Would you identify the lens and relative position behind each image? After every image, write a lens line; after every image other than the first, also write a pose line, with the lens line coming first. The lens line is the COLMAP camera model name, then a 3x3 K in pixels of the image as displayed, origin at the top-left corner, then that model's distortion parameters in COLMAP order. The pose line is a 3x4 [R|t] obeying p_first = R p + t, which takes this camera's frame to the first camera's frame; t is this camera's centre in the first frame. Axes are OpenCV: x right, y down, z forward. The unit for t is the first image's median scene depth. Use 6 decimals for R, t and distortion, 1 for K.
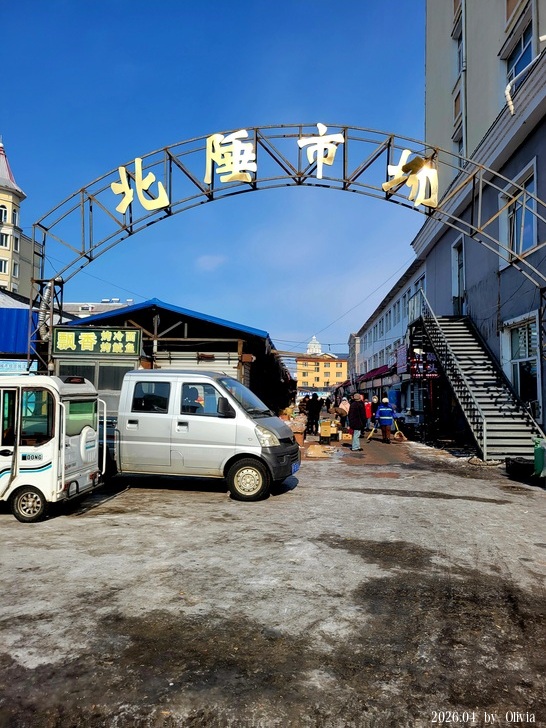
lens RADIAL K [[559.0, 0, 273.0], [0, 559.0, 364.0], [0, 0, 1]] dist [-0.003450, -0.000893]
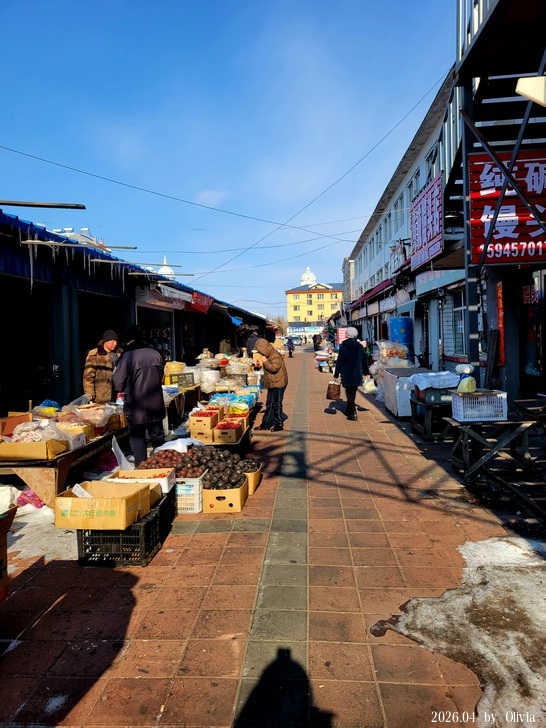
lens RADIAL K [[559.0, 0, 273.0], [0, 559.0, 364.0], [0, 0, 1]] dist [-0.003450, -0.000893]
pose [[0.999111, -0.041970, -0.004015, 0.022560], [0.042155, 0.992823, 0.111917, 0.006416], [-0.000711, -0.111986, 0.993709, 0.110285]]
